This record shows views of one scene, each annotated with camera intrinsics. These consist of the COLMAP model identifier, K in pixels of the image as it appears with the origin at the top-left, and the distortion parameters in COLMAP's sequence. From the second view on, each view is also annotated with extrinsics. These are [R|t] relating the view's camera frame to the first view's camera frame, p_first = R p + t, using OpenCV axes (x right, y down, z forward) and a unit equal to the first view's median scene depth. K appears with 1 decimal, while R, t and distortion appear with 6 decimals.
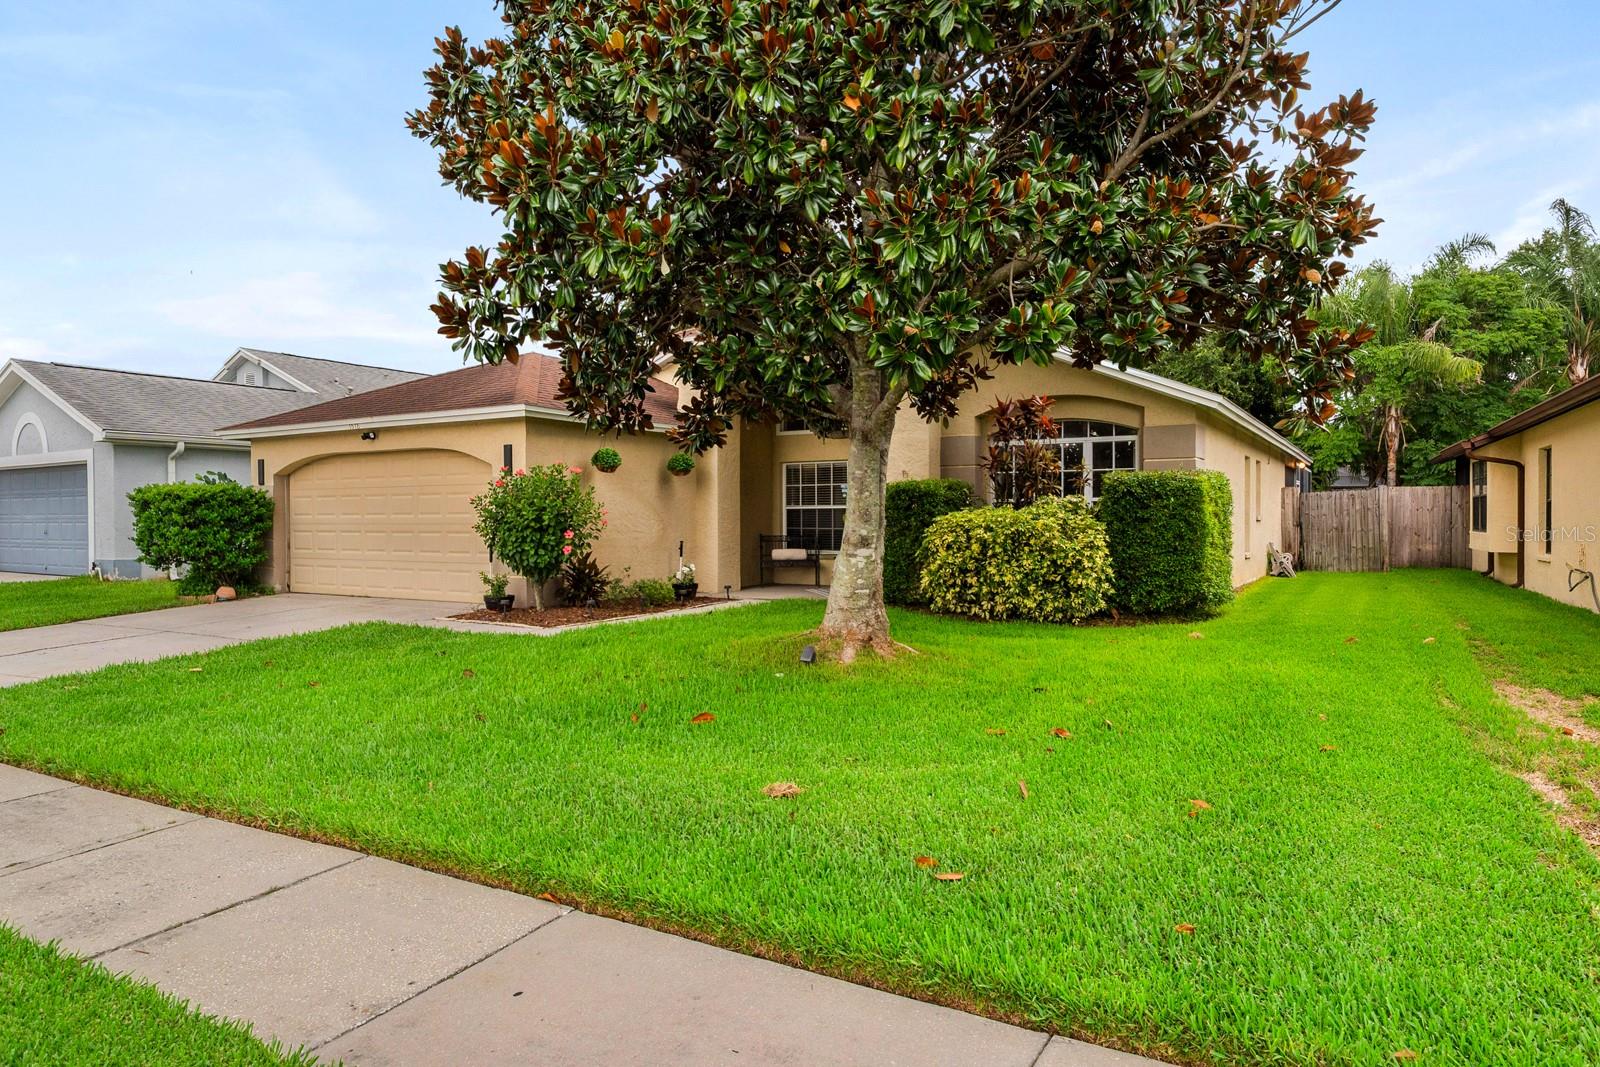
lens RADIAL K [[985.0, 0, 806.8], [0, 985.0, 532.4], [0, 0, 1]] dist [-0.004118, 0.001338]
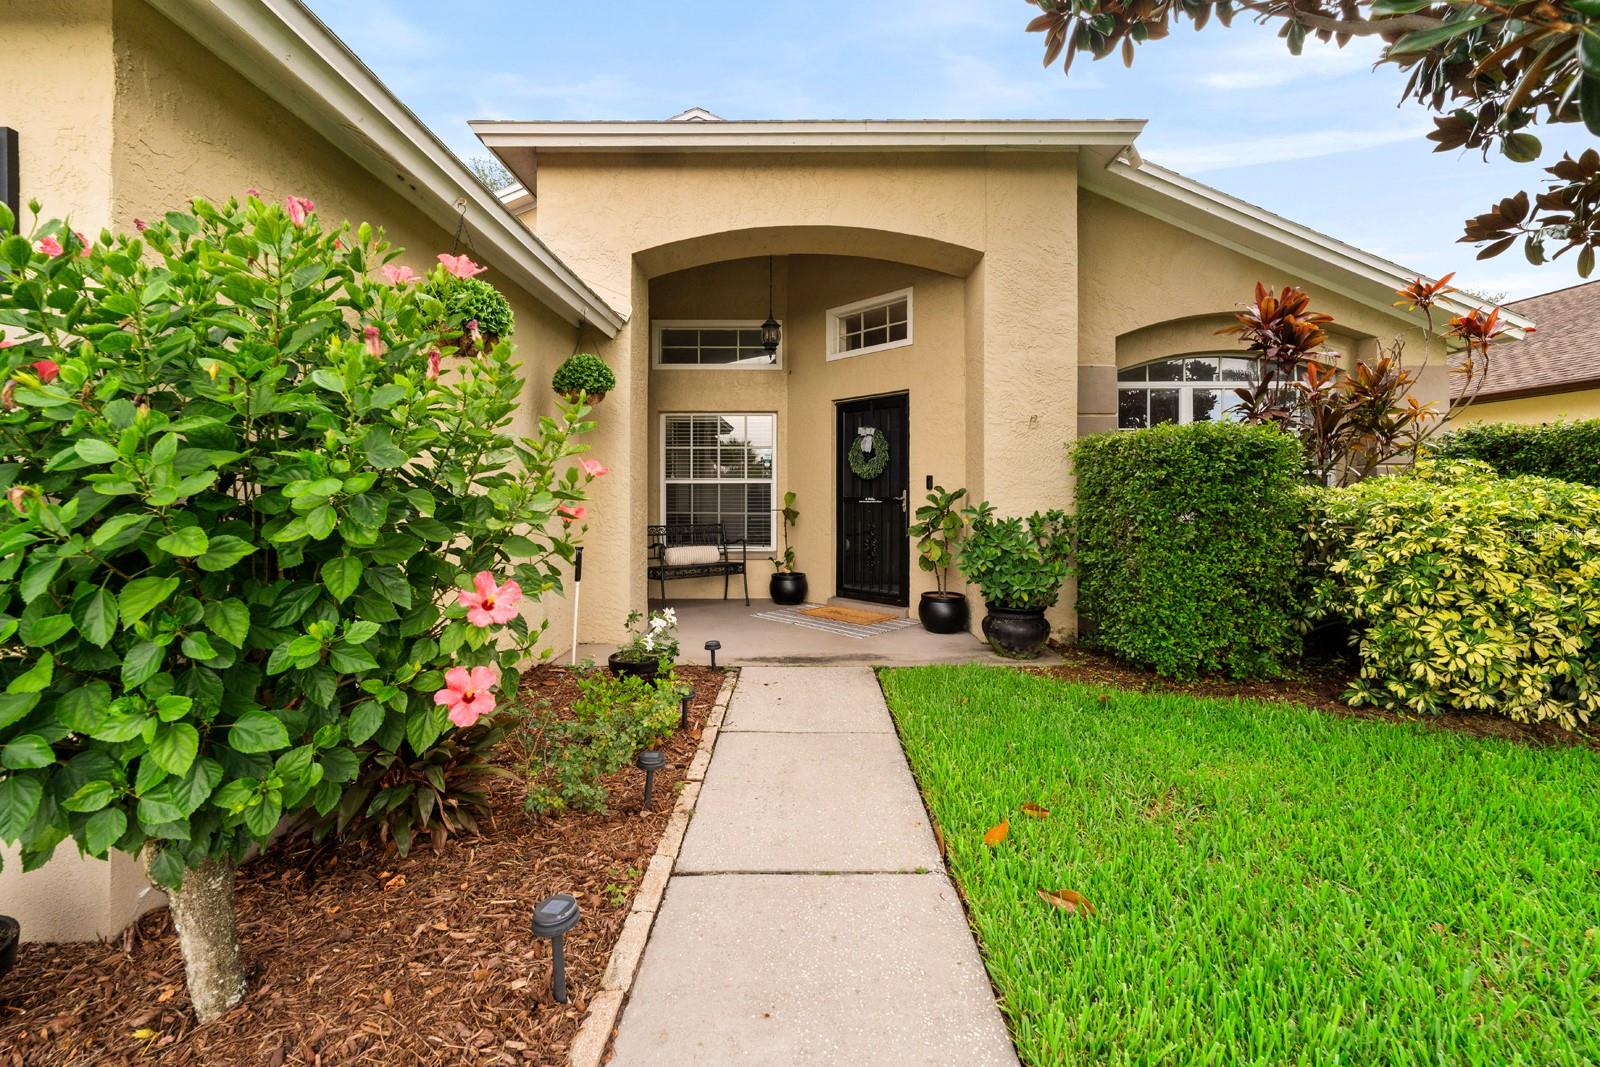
lens RADIAL K [[645.8, 0, 790.2], [0, 645.8, 495.4], [0, 0, 1]] dist [-0.000964, -0.000713]
pose [[0.860096, 0.006211, 0.510095, -0.199964], [0.002822, 0.999853, -0.016933, -0.010124], [-0.510125, 0.016003, 0.859952, 0.700093]]
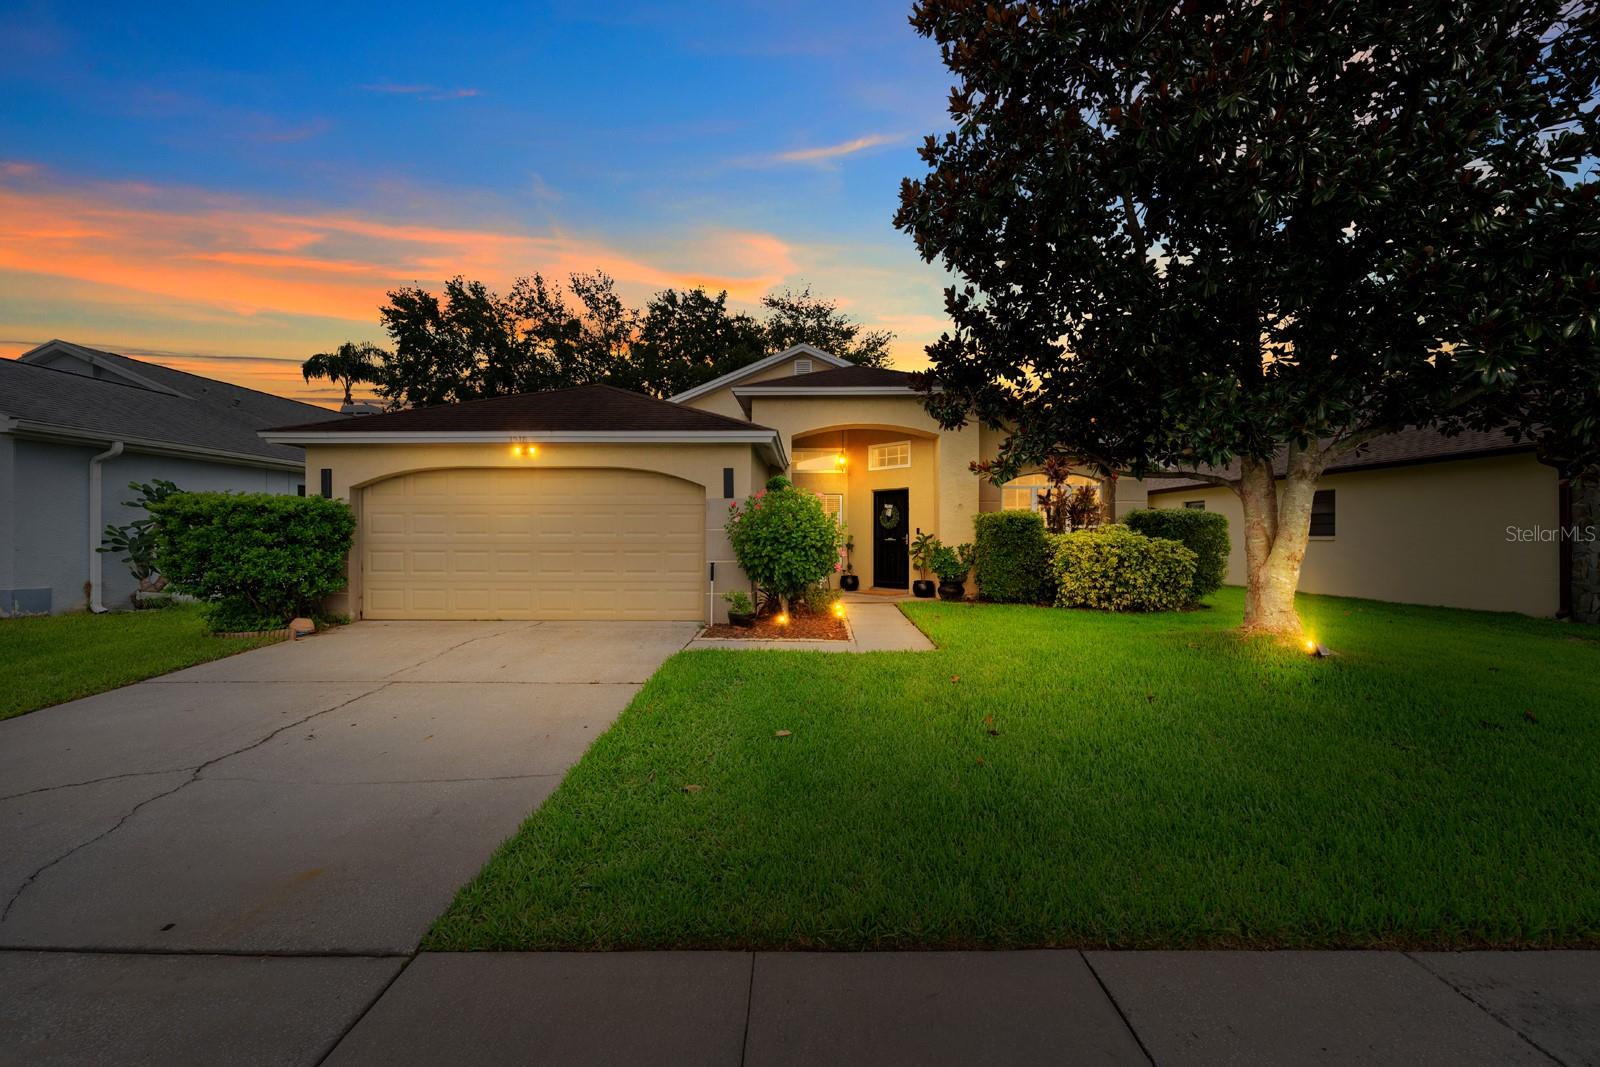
lens RADIAL K [[645.8, 0, 795.8], [0, 645.8, 529.6], [0, 0, 1]] dist [-0.000964, -0.000713]
pose [[0.862003, 0.009744, 0.506809, -0.518336], [0.002921, 0.999703, -0.024189, -0.005852], [-0.506894, 0.022332, 0.861719, 0.317339]]
